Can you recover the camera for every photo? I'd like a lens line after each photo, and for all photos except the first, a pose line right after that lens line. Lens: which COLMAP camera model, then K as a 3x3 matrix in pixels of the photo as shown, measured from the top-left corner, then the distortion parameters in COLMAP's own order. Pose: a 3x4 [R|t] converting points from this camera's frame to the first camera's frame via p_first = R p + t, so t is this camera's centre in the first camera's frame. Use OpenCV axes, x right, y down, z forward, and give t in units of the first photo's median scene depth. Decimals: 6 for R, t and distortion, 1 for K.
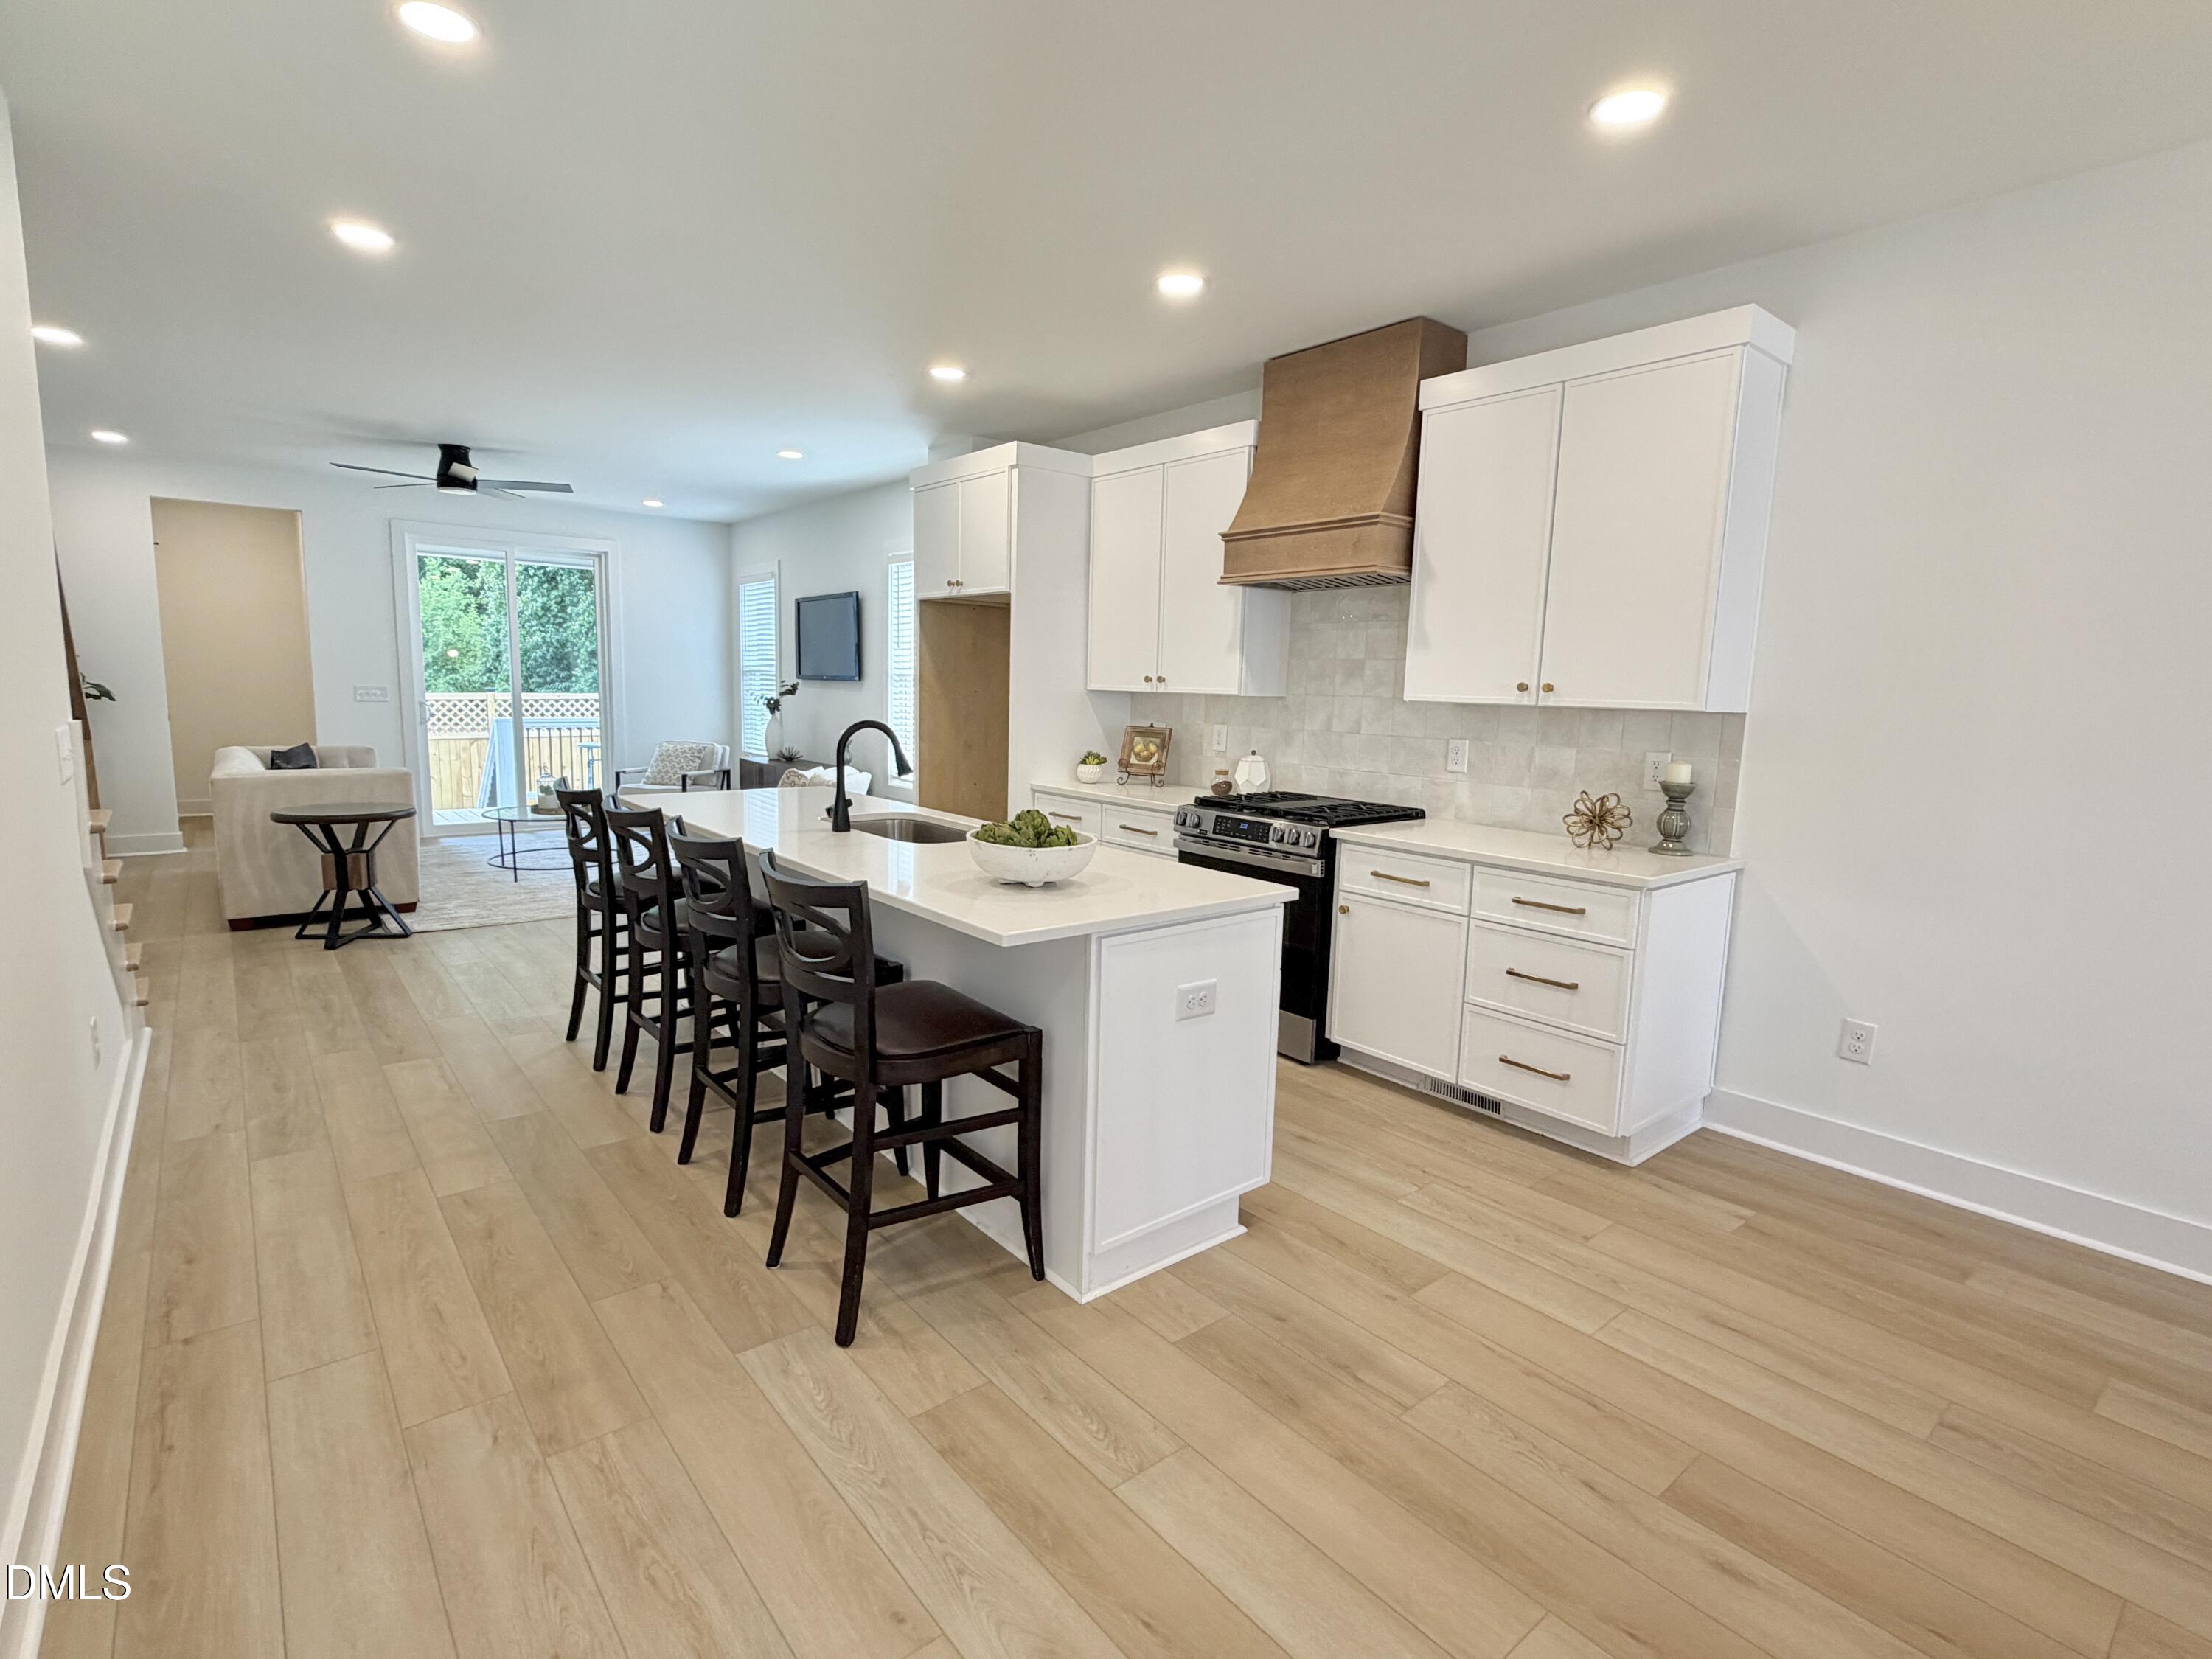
lens RADIAL K [[1066.6, 0, 1100.2], [0, 1066.6, 835.7], [0, 0, 1]] dist [-0.001789, -0.000234]
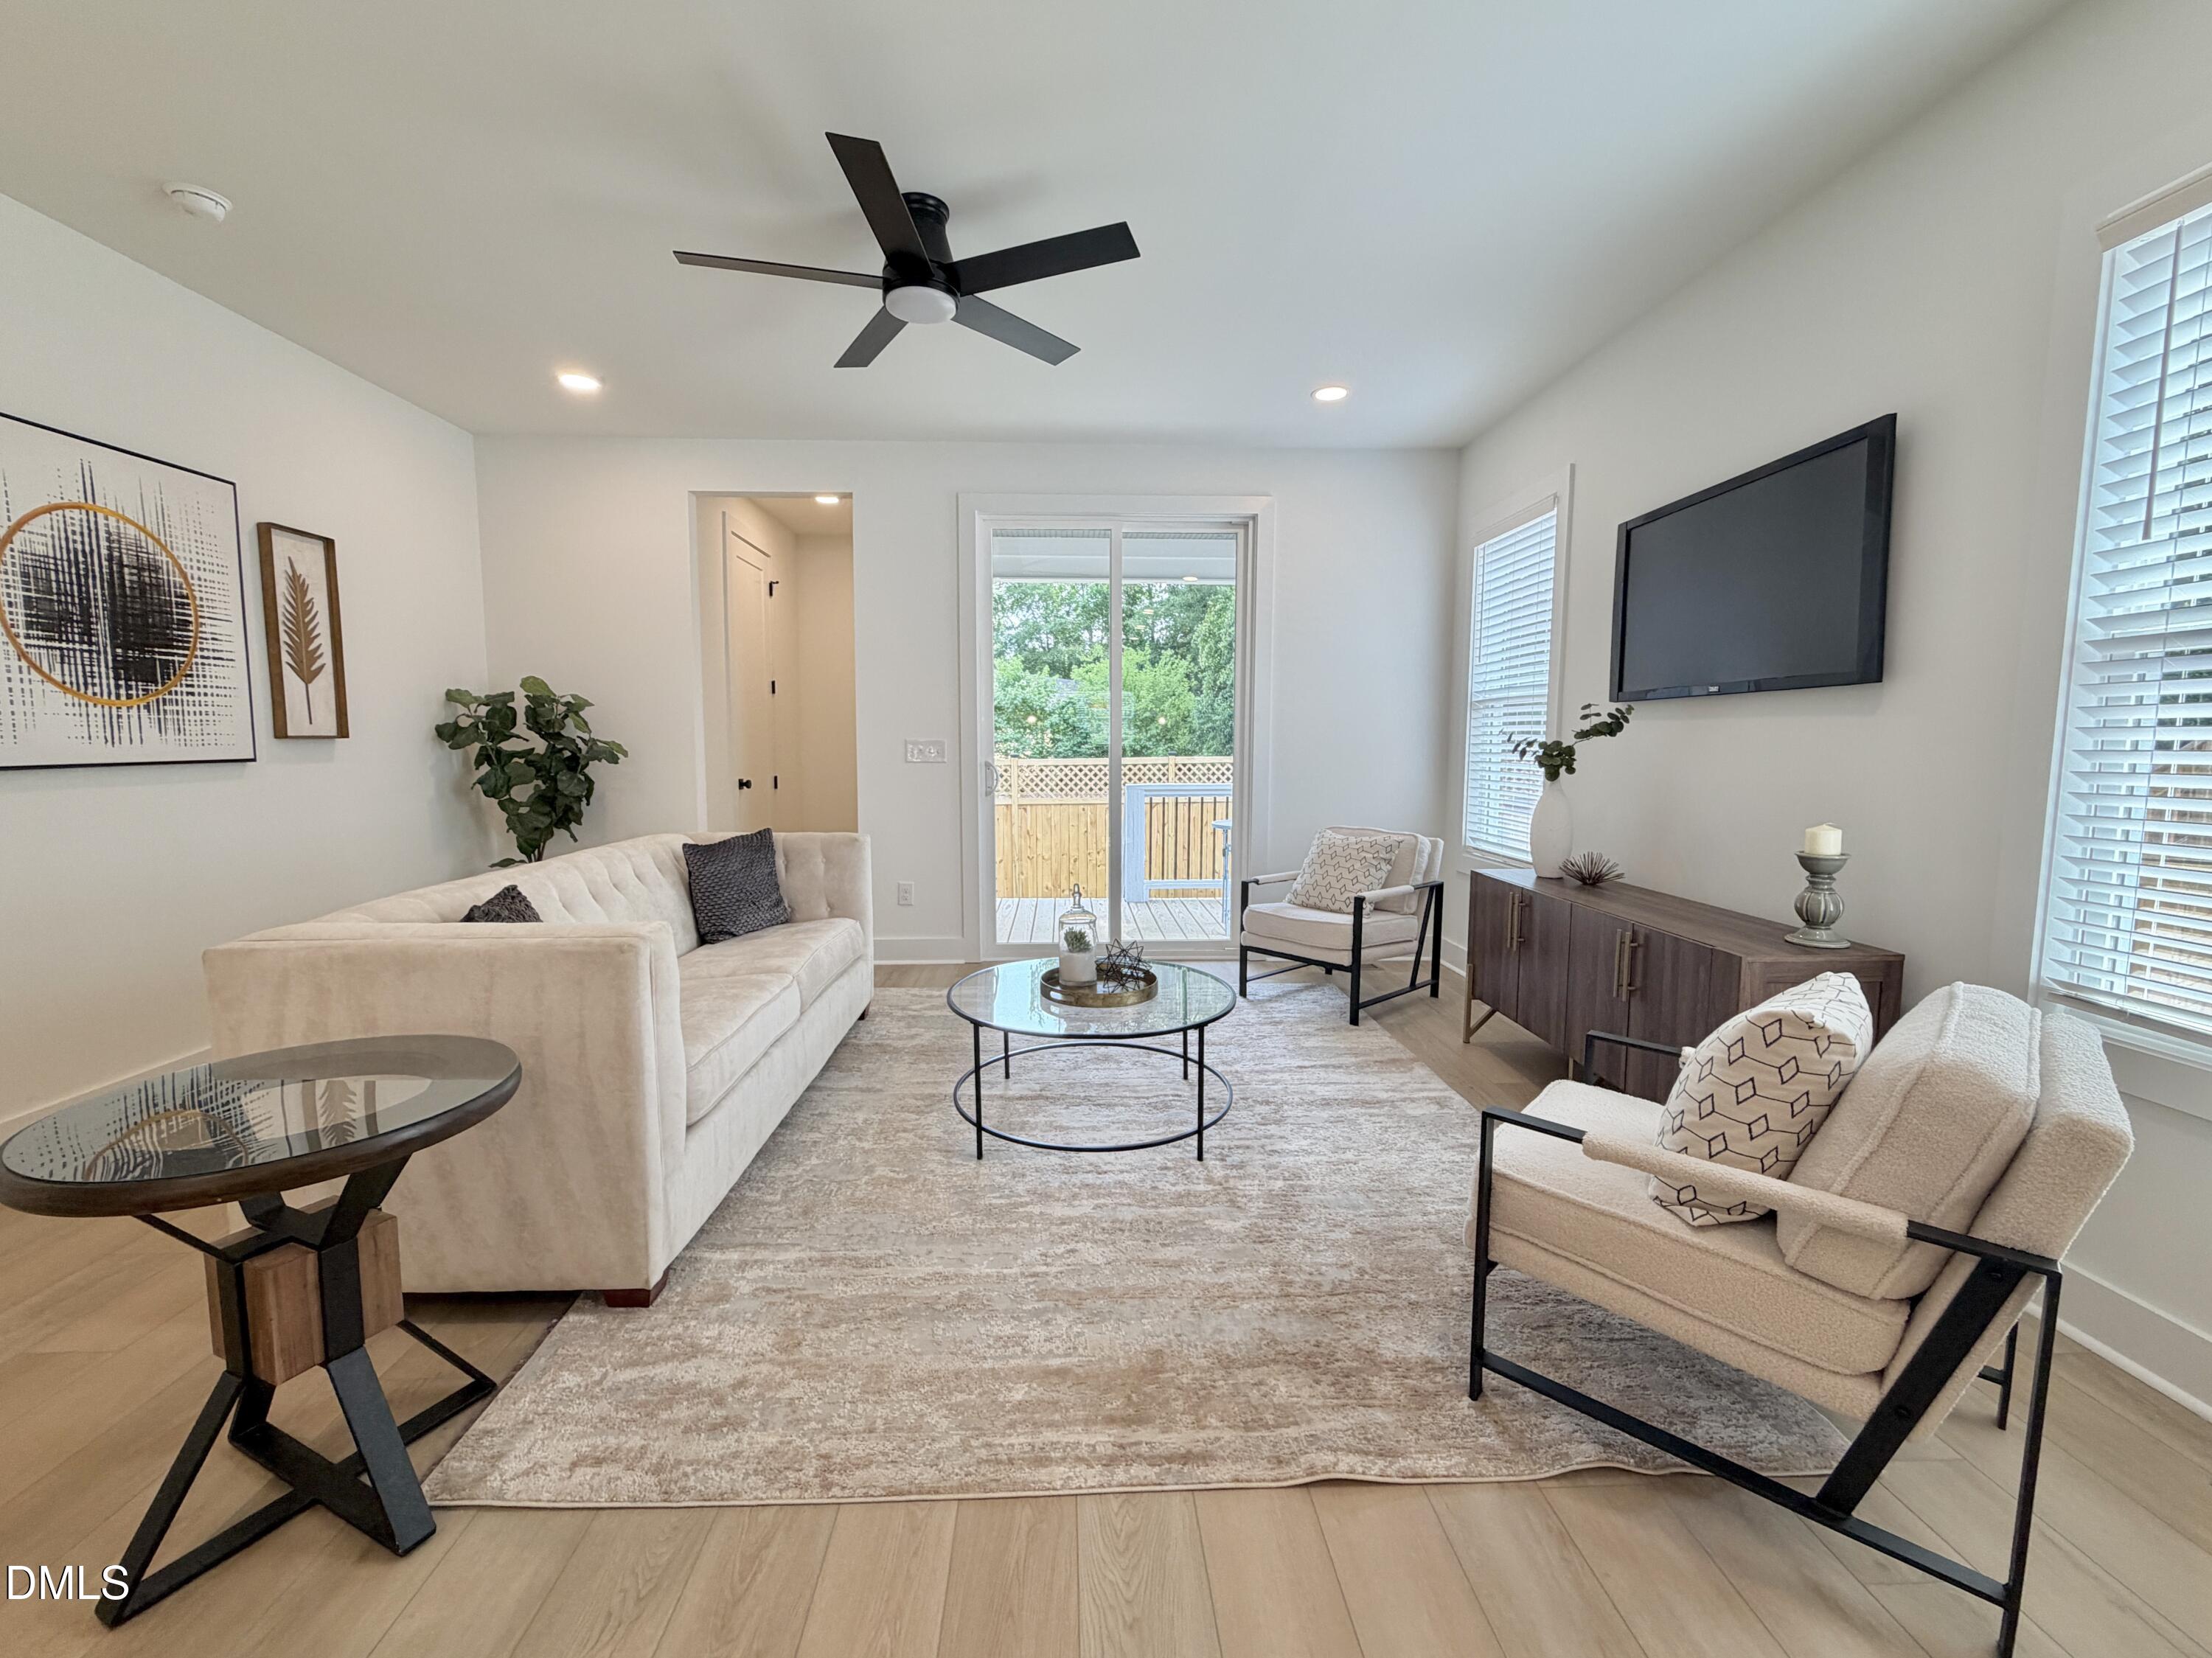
lens RADIAL K [[932.9, 0, 1095.8], [0, 932.9, 829.3], [0, 0, 1]] dist [0.001391, -0.000416]
pose [[0.796833, 0.030057, -0.603451, -0.440246], [-0.064532, 0.997283, -0.035540, -0.130769], [0.600743, 0.067261, 0.796608, 1.122906]]
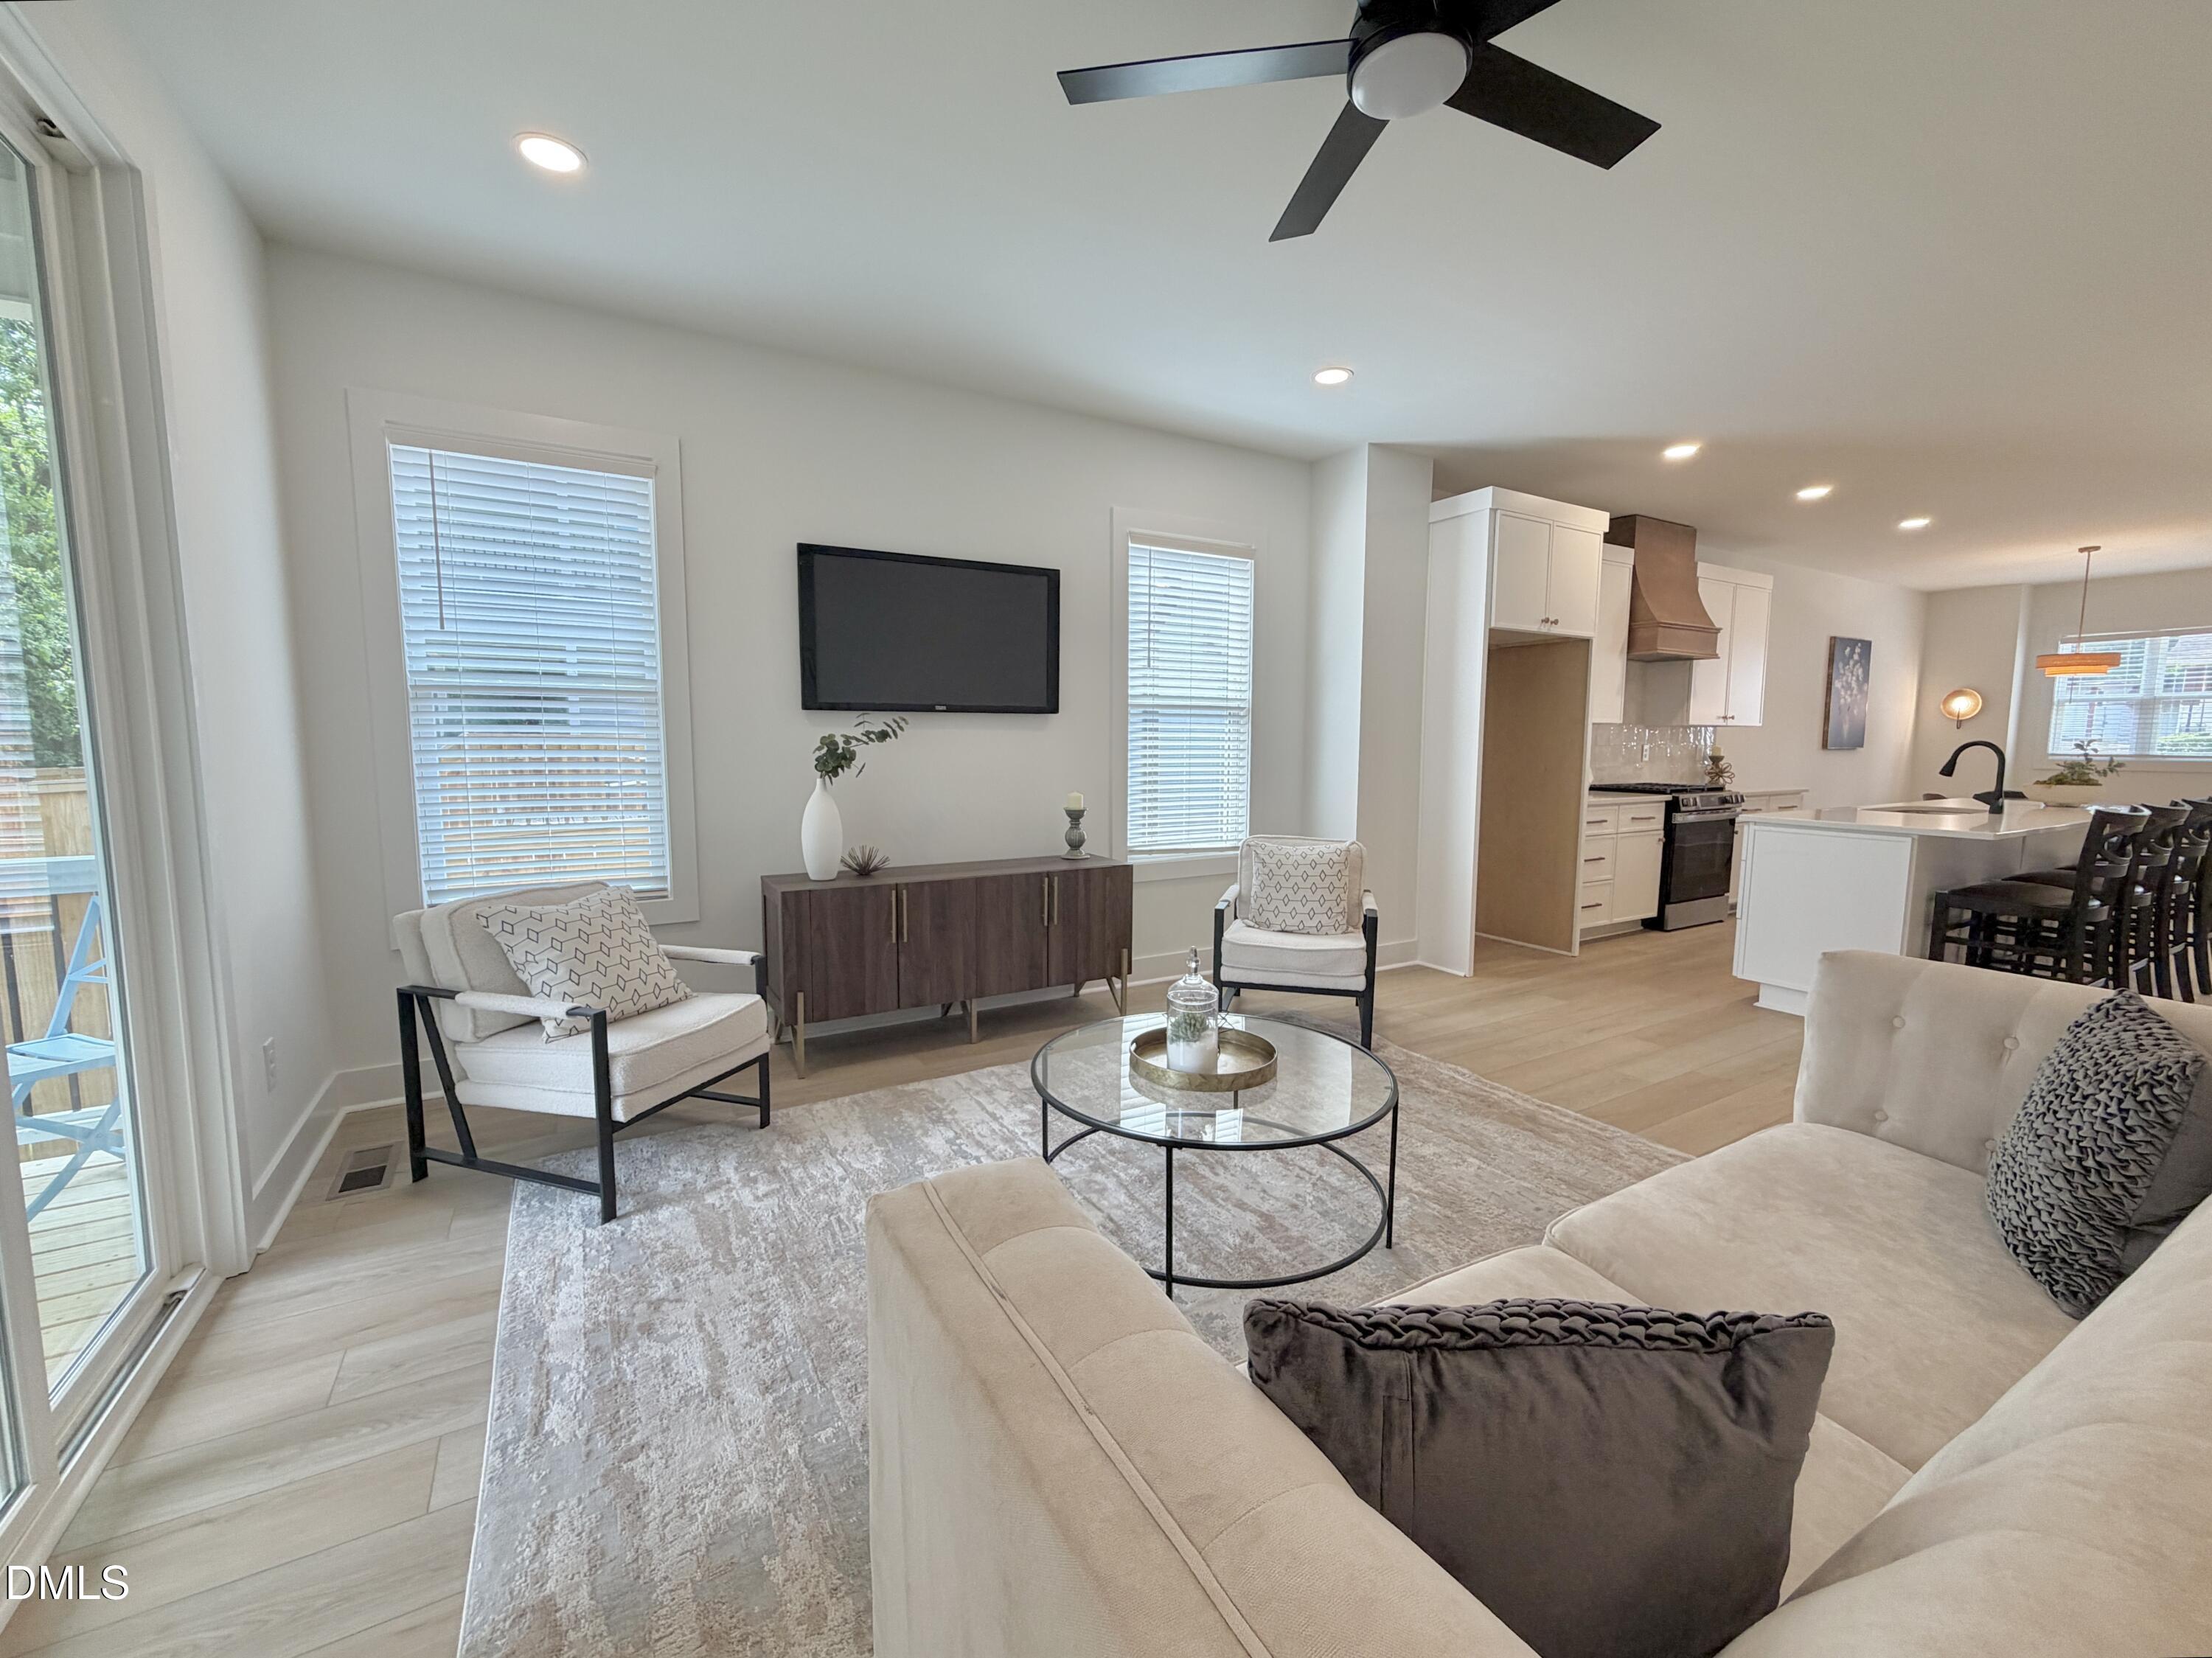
lens RADIAL K [[898.7, 0, 1101.5], [0, 898.7, 829.3], [0, 0, 1]] dist [0.000680, 0.000106]
pose [[0.148669, -0.128215, 0.980540, -1.350675], [0.139509, 0.984362, 0.107562, -0.238173], [-0.978997, 0.120803, 0.164231, 1.625132]]
